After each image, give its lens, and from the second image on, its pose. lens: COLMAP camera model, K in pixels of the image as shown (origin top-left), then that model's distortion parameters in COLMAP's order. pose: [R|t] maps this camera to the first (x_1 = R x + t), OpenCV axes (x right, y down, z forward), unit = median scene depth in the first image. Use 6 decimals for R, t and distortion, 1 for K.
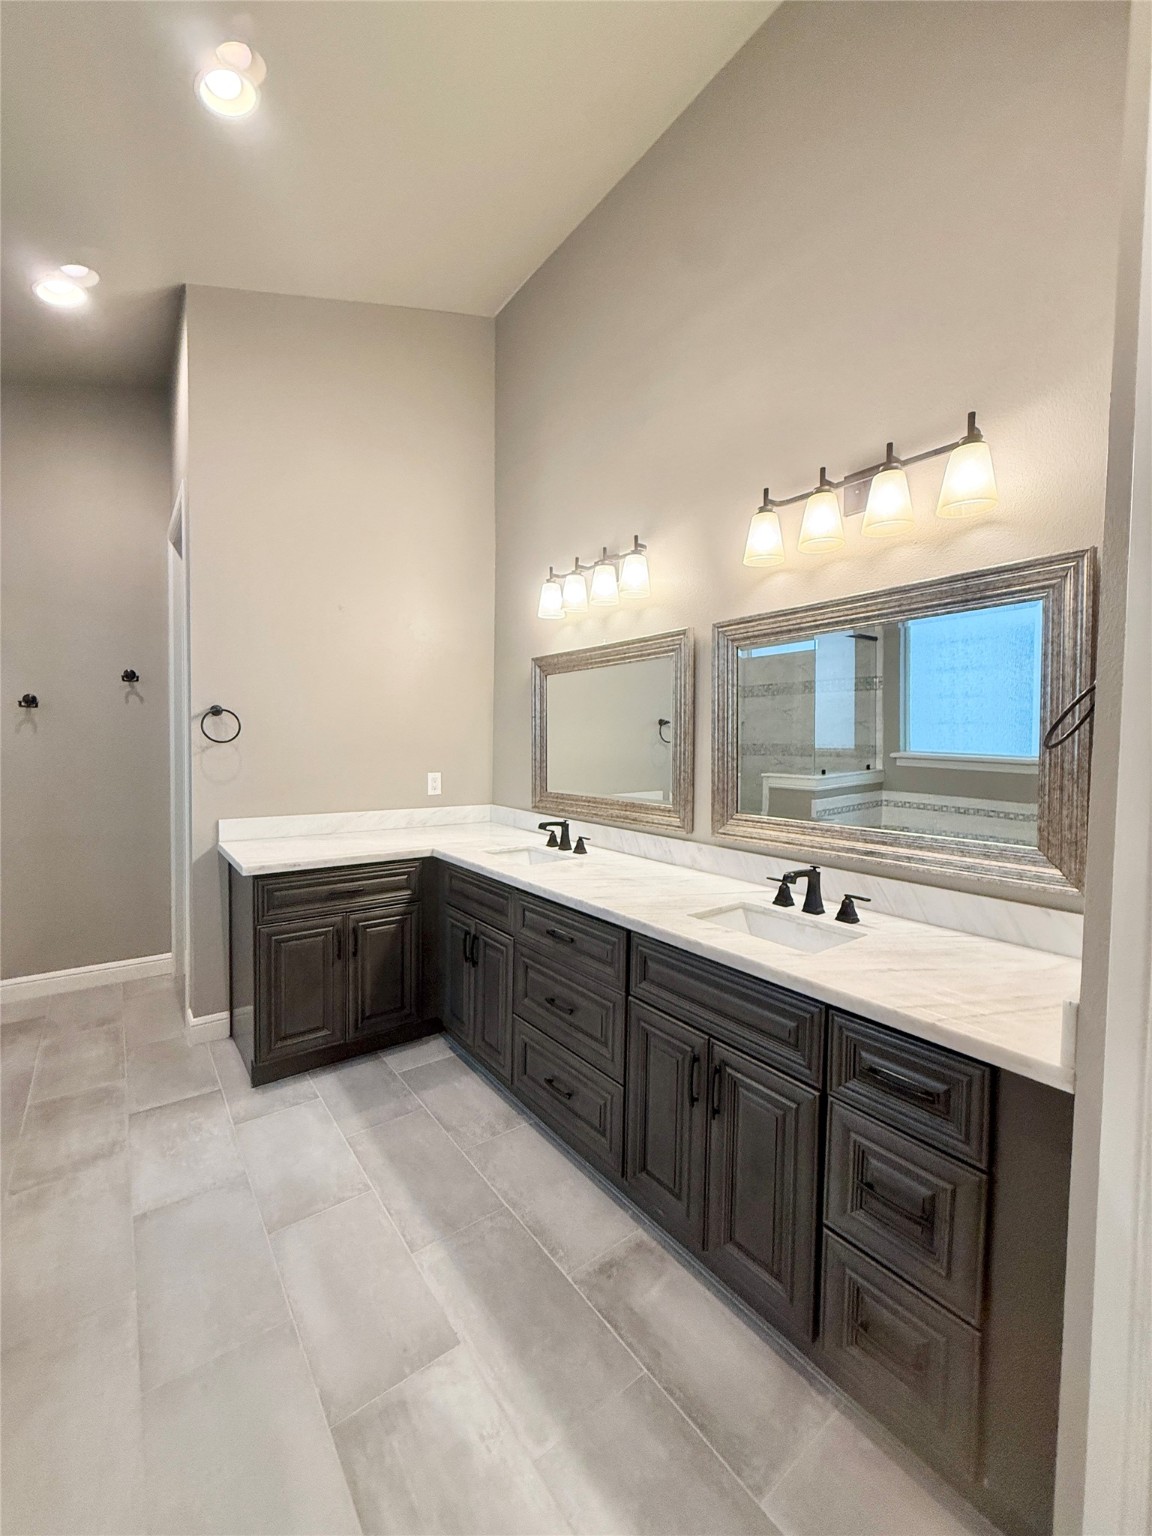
lens RADIAL K [[609.9, 0, 570.8], [0, 609.9, 765.4], [0, 0, 1]] dist [-0.000765, 0.000640]
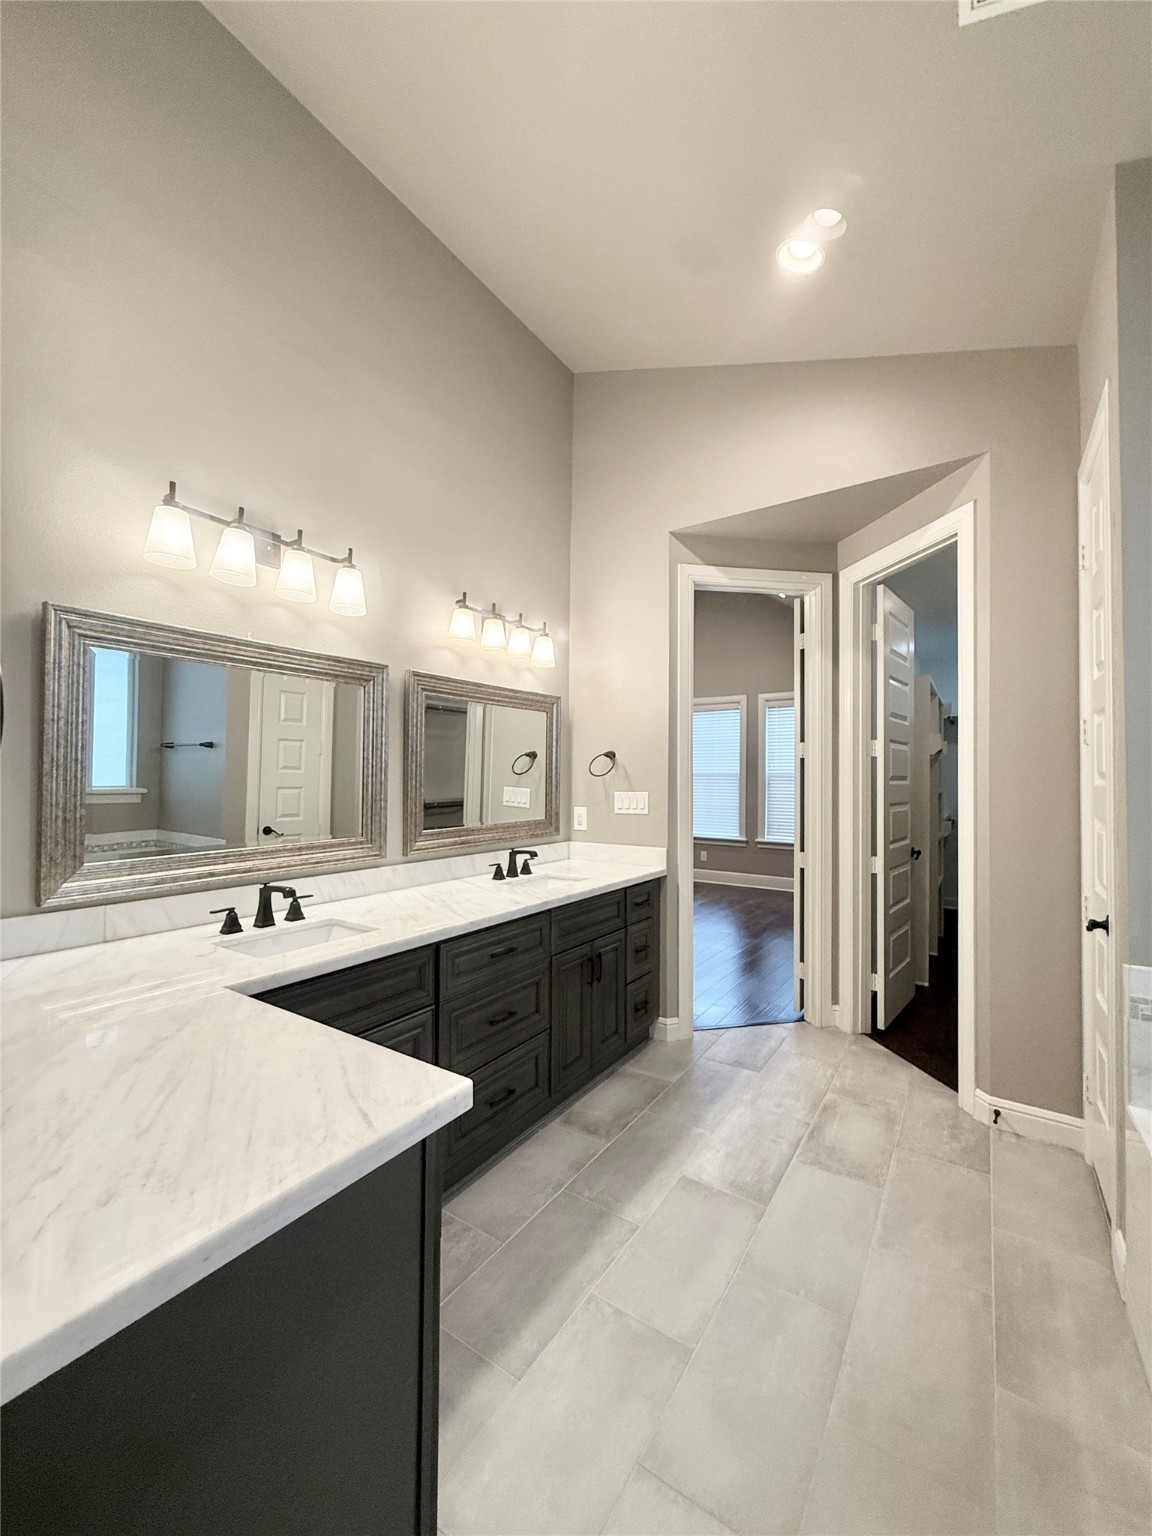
lens RADIAL K [[609.9, 0, 575.5], [0, 609.9, 767.0], [0, 0, 1]] dist [-0.000765, 0.000640]
pose [[-0.324208, 0.003546, 0.945979, -0.838038], [0.026148, 0.999644, 0.005214, -0.040782], [-0.945624, 0.026426, -0.324185, 0.942145]]
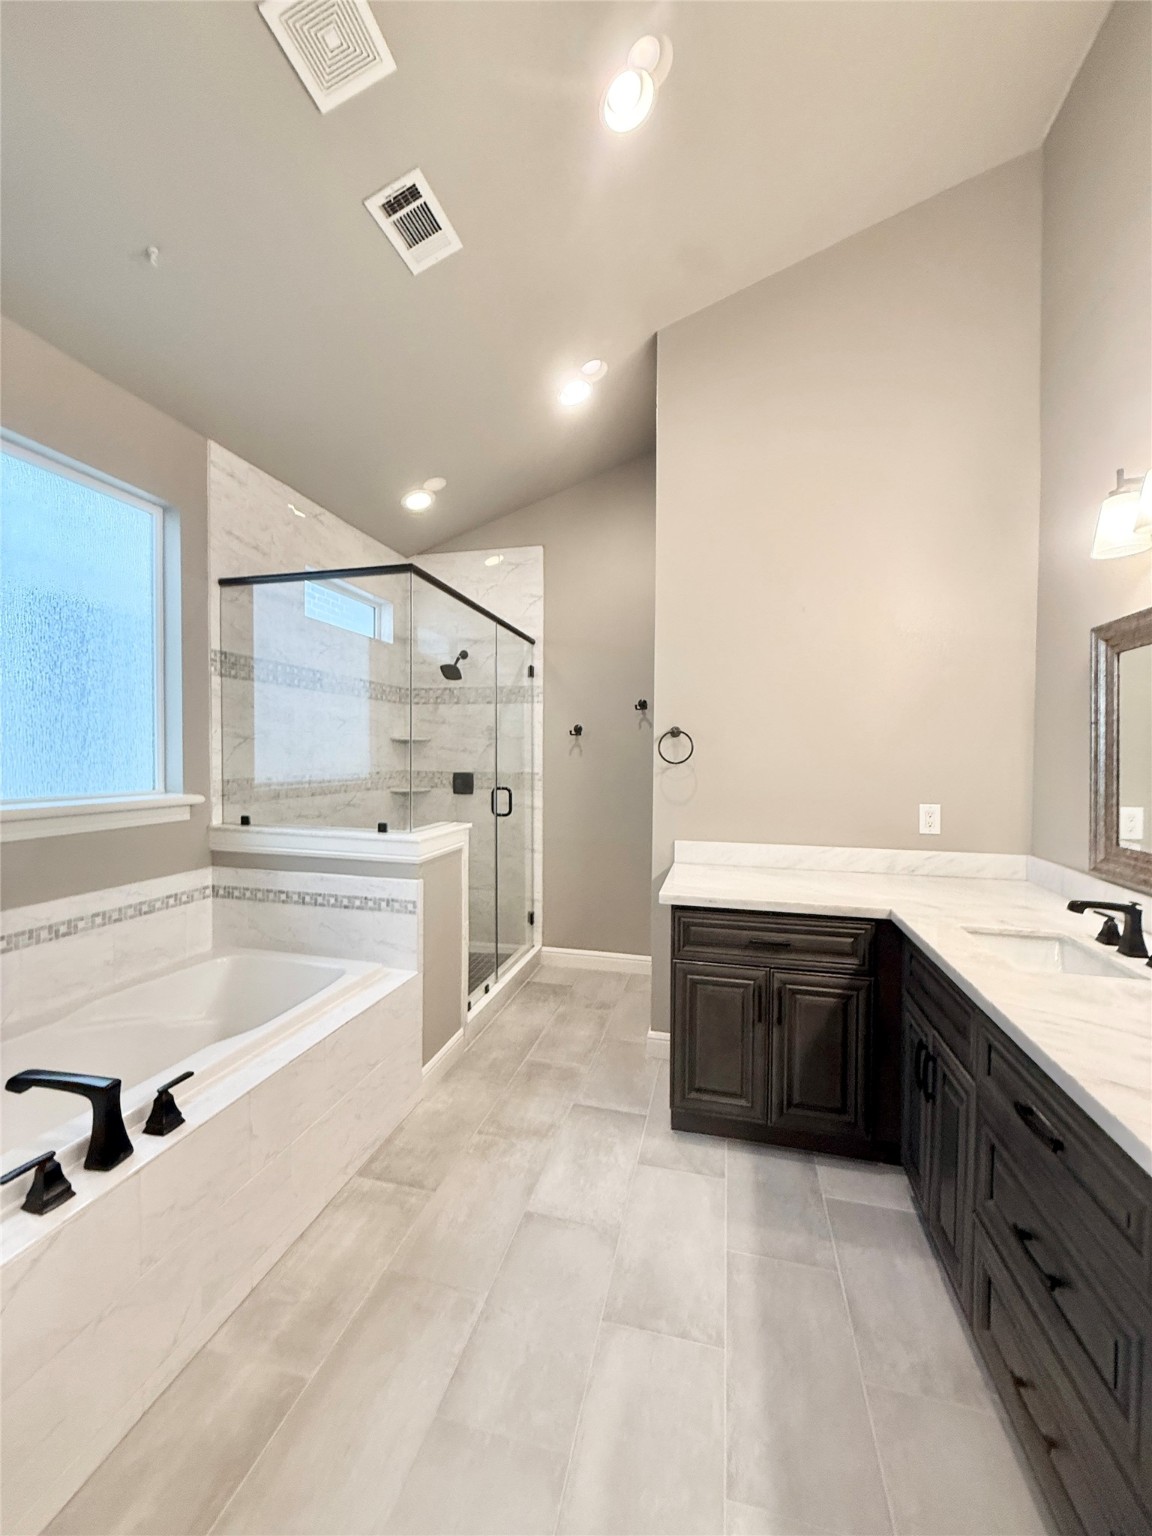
lens RADIAL K [[609.9, 0, 575.2], [0, 609.9, 765.7], [0, 0, 1]] dist [-0.000765, 0.000640]
pose [[0.630484, 0.004343, -0.776190, 0.108858], [-0.027606, 0.999477, -0.016832, -0.013760], [0.775711, 0.032040, 0.630274, 0.256701]]
